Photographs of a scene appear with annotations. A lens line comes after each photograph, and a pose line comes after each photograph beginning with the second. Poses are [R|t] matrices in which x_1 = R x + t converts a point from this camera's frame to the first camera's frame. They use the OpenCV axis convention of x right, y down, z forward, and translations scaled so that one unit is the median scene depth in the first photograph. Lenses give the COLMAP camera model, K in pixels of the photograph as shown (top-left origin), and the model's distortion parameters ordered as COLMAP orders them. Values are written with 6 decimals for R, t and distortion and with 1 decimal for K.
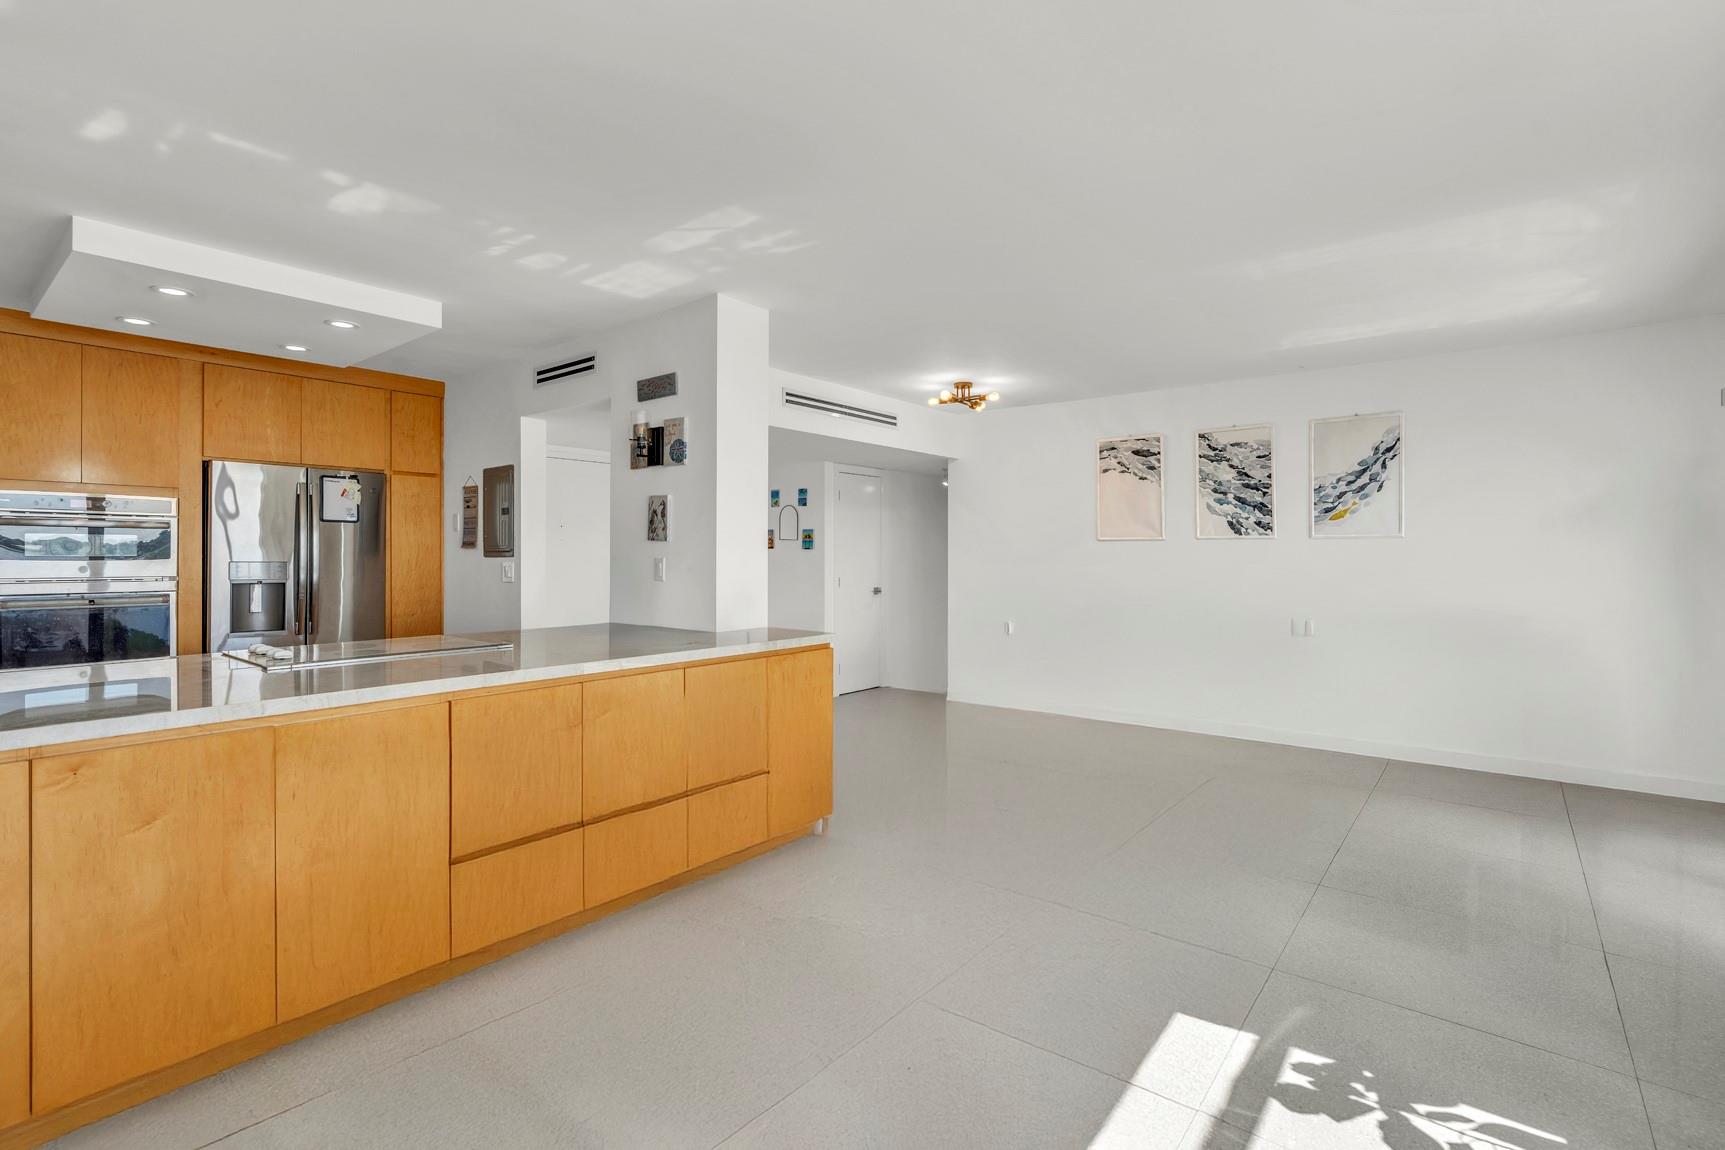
lens RADIAL K [[785.2, 0, 856.3], [0, 785.2, 556.2], [0, 0, 1]] dist [-0.002544, 0.000427]
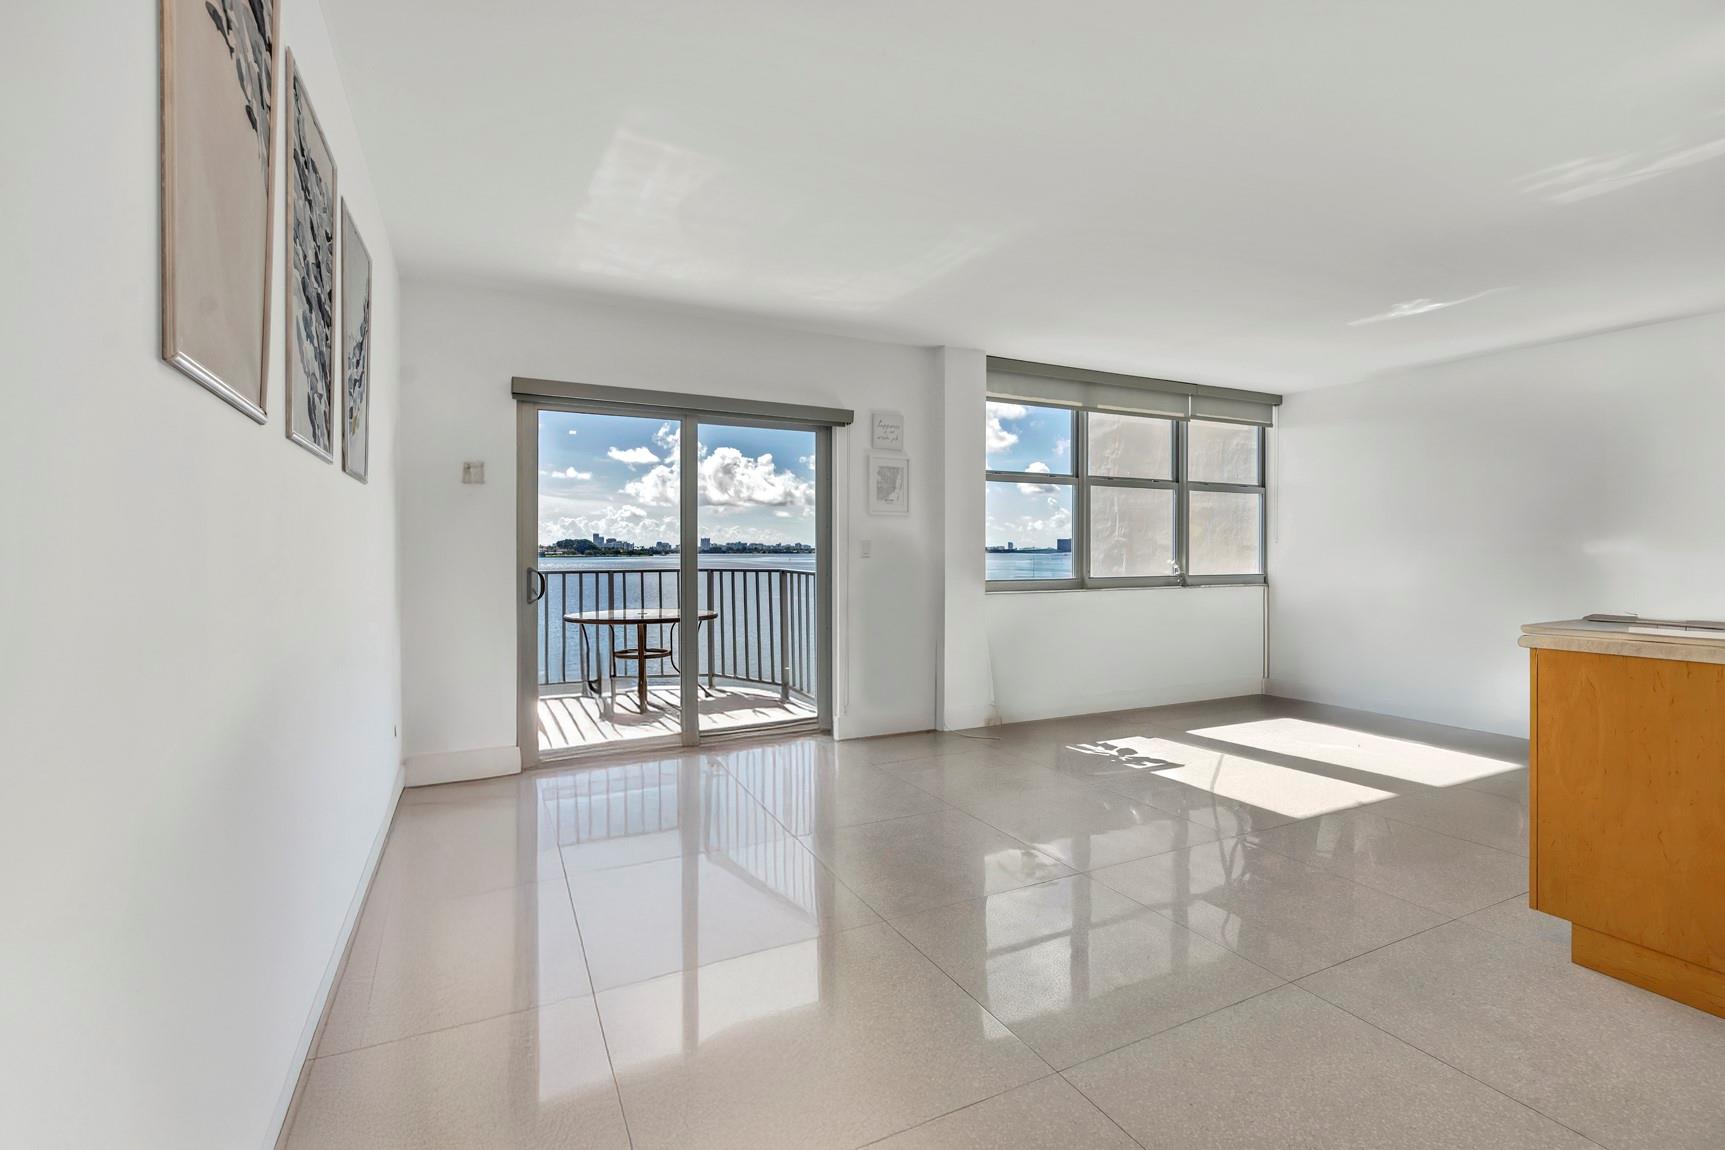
lens RADIAL K [[785.2, 0, 856.3], [0, 785.2, 556.2], [0, 0, 1]] dist [-0.002544, 0.000427]
pose [[-0.915149, -0.005186, 0.403082, 0.210049], [-0.001904, 0.999962, 0.008542, 0.030820], [-0.403111, 0.007049, -0.915124, 1.620940]]
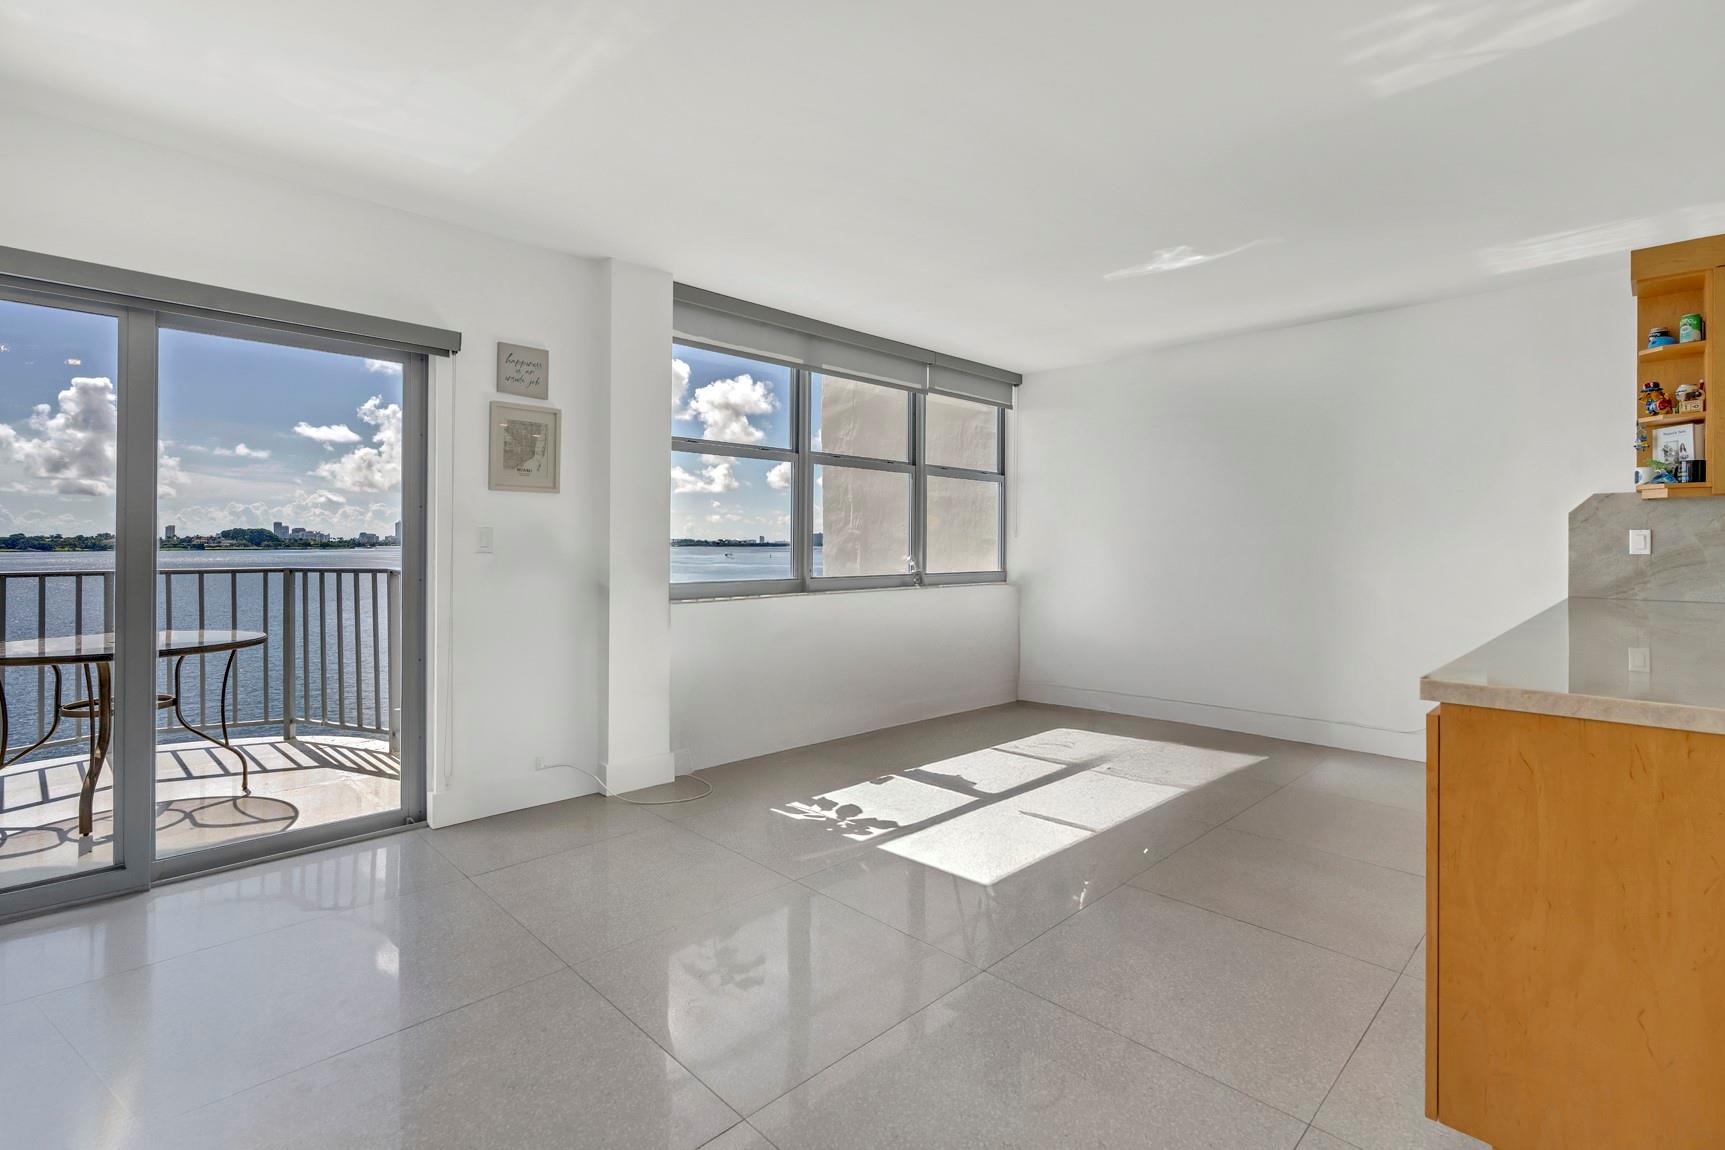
lens RADIAL K [[789.6, 0, 847.3], [0, 789.6, 567.9], [0, 0, 1]] dist [-0.002653, -0.000427]
pose [[-0.993540, -0.009677, 0.113071, 0.214642], [-0.006295, 0.999523, 0.030236, 0.031035], [-0.113309, 0.029329, -0.993127, 1.293014]]
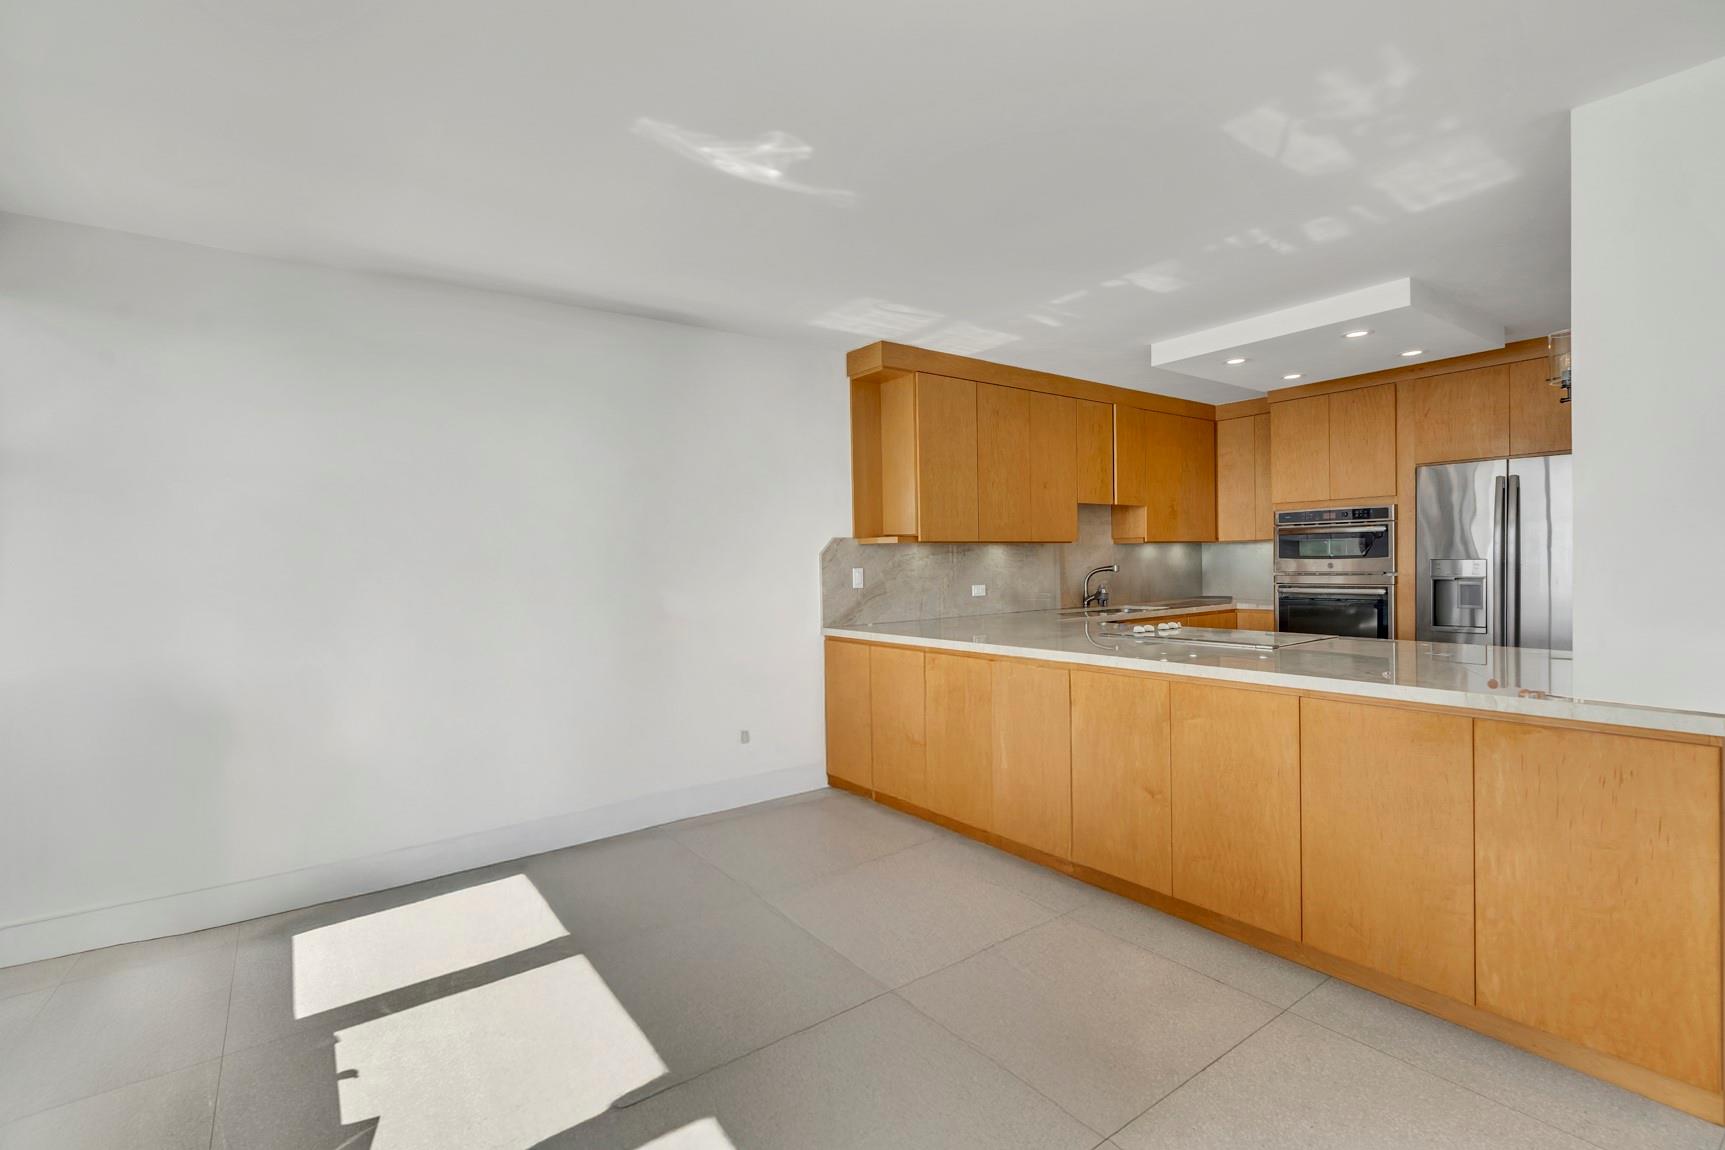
lens RADIAL K [[789.6, 0, 847.3], [0, 789.6, 567.9], [0, 0, 1]] dist [-0.002653, -0.000427]
pose [[-0.255119, 0.011697, -0.966839, 0.492719], [0.013158, 0.999876, 0.008624, -0.001367], [0.966820, -0.010522, -0.255242, 0.553939]]
